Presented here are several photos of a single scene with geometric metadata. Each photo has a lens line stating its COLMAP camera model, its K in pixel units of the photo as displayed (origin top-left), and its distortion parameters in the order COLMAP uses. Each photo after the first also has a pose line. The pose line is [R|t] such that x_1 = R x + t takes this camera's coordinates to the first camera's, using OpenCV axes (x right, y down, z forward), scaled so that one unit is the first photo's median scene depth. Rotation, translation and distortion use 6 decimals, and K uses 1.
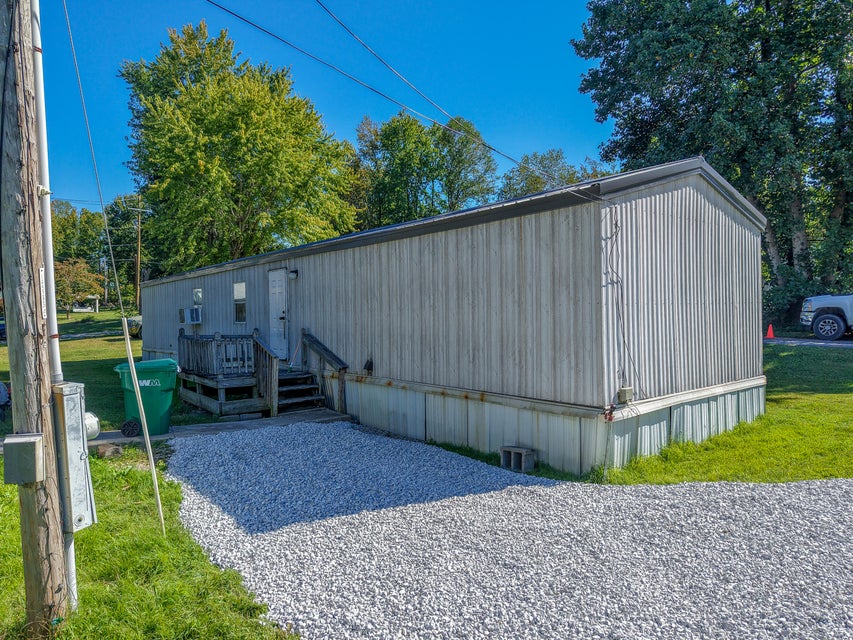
lens RADIAL K [[572.5, 0, 426.5], [0, 572.5, 320.0], [0, 0, 1]] dist [0.000284, -0.004364]
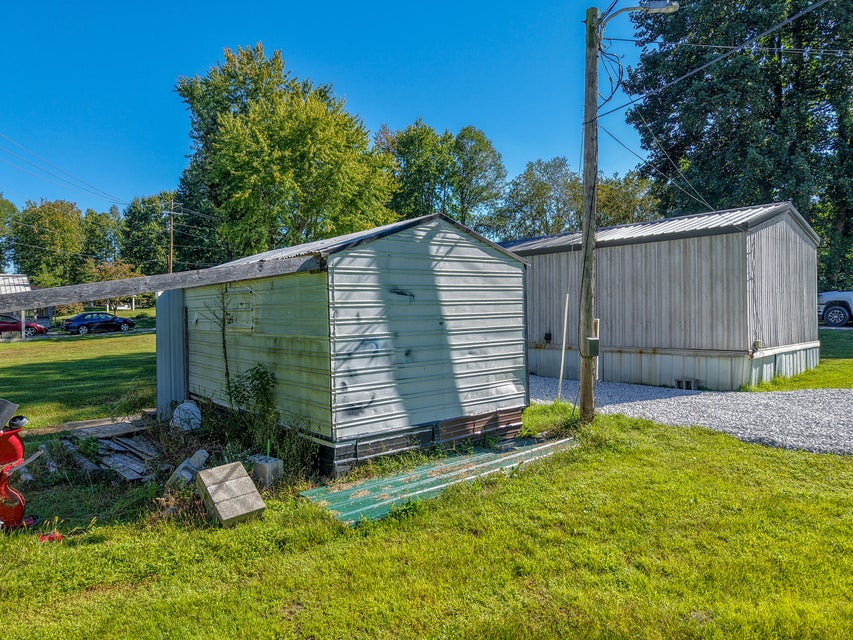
lens RADIAL K [[572.5, 0, 426.5], [0, 572.5, 320.0], [0, 0, 1]] dist [0.000284, -0.004364]
pose [[0.999459, -0.001007, 0.032888, -0.503454], [0.001032, 0.999999, -0.000736, 0.041623], [-0.032887, 0.000770, 0.999459, -0.489292]]
